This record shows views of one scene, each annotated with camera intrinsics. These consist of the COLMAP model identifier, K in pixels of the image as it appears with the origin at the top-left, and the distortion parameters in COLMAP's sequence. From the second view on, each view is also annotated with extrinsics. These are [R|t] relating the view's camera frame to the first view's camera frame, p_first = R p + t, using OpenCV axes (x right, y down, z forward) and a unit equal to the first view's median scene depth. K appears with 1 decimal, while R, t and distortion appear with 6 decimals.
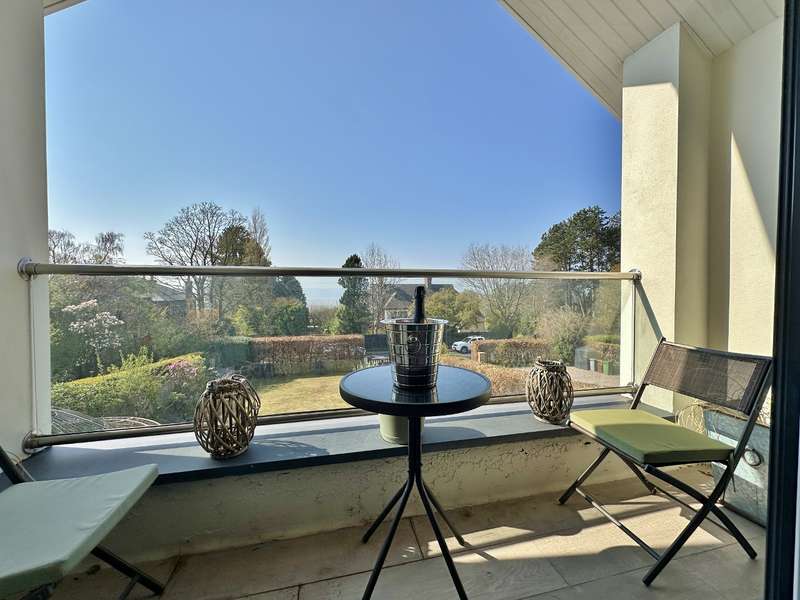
lens RADIAL K [[319.2, 0, 401.4], [0, 319.2, 295.1], [0, 0, 1]] dist [-0.000857, -0.000033]
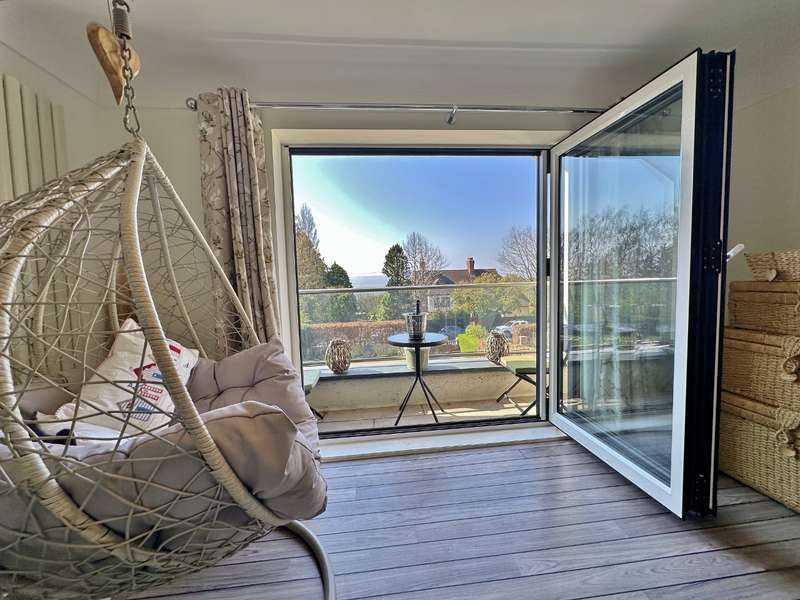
lens RADIAL K [[319.5, 0, 399.1], [0, 319.5, 300.0], [0, 0, 1]] dist [-0.001407, 0.000086]
pose [[0.989315, -0.021859, -0.144143, 0.009256], [0.030527, 0.997838, 0.058200, -0.005897], [0.142560, -0.061978, 0.987844, -0.049449]]
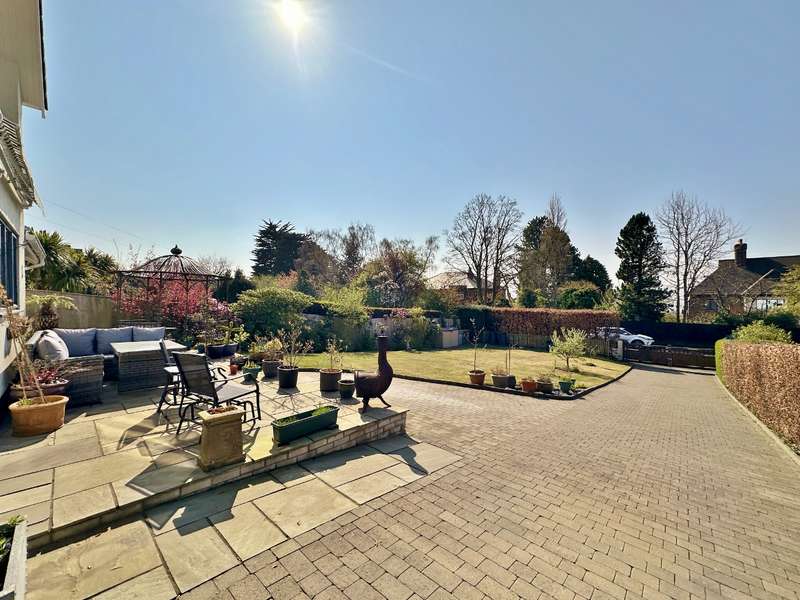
lens RADIAL K [[319.5, 0, 399.1], [0, 319.5, 300.0], [0, 0, 1]] dist [-0.001407, 0.000086]
pose [[0.539313, 0.004342, -0.842094, 0.203508], [0.003617, 0.999966, 0.007472, 0.078733], [0.842098, -0.007076, 0.539278, 0.130393]]
